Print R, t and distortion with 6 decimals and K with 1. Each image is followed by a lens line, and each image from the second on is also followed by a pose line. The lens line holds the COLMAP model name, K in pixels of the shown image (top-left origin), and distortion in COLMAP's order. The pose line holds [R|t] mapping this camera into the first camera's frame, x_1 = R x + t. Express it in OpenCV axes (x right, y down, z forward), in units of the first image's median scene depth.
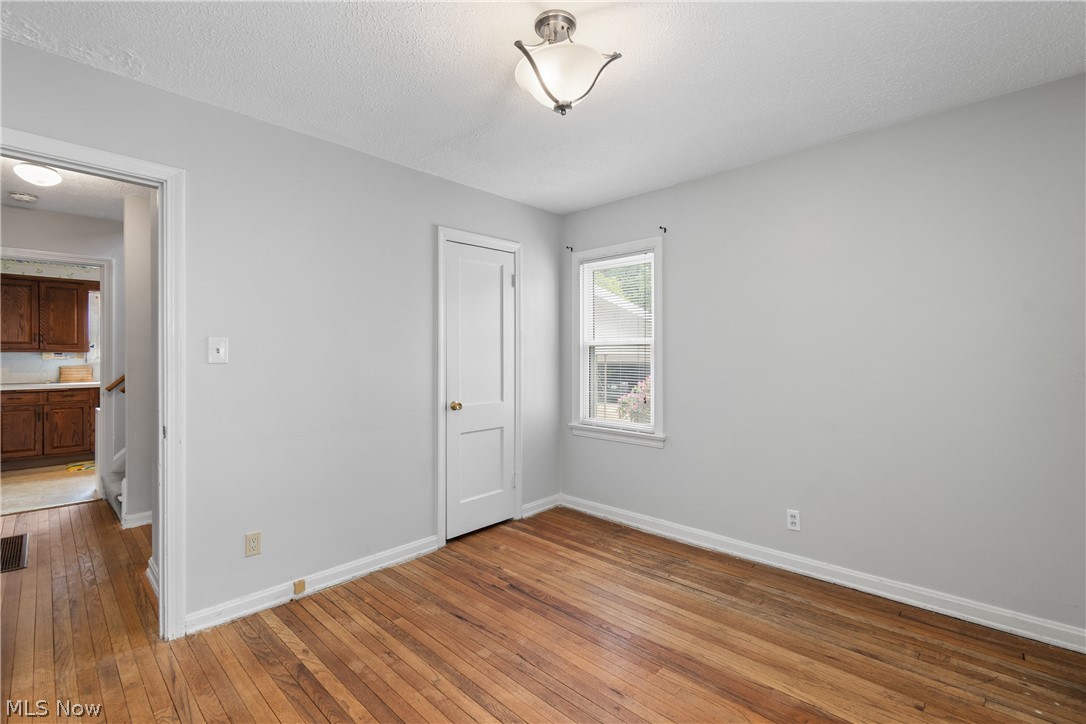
lens RADIAL K [[482.2, 0, 551.9], [0, 482.2, 356.3], [0, 0, 1]] dist [0.000896, -0.000724]
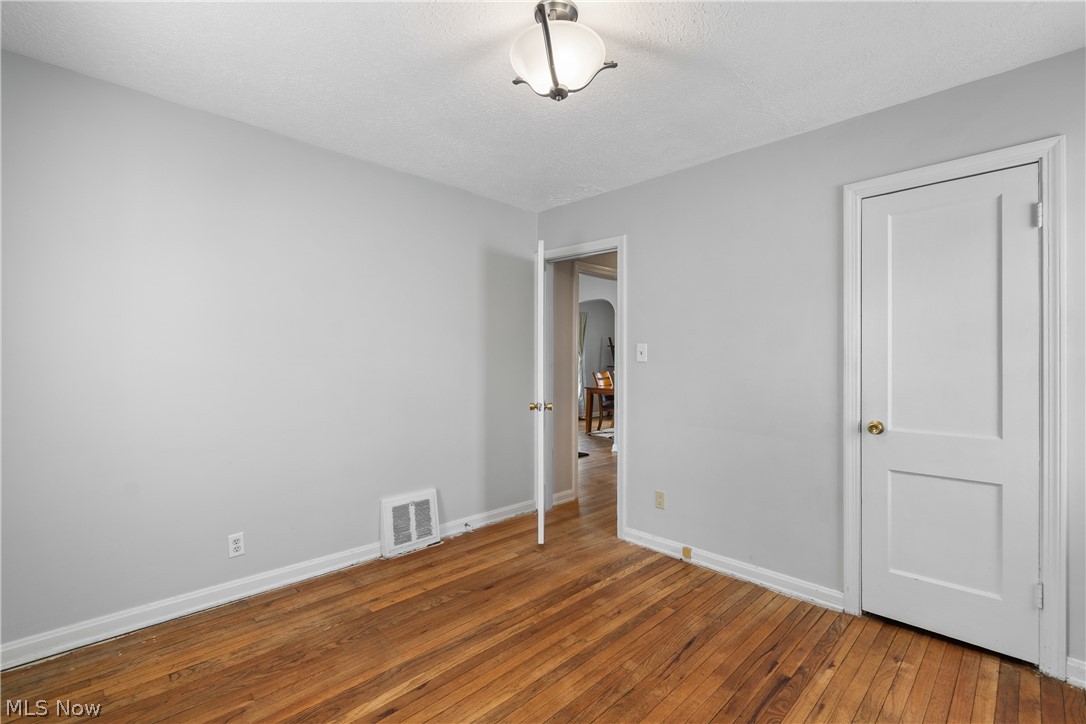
lens RADIAL K [[482.2, 0, 551.9], [0, 482.2, 356.3], [0, 0, 1]] dist [0.000896, -0.000724]
pose [[-0.028866, -0.002559, -0.999580, 0.641746], [-0.005181, 0.999984, -0.002410, 0.002046], [0.999570, 0.005109, -0.028879, 0.673350]]
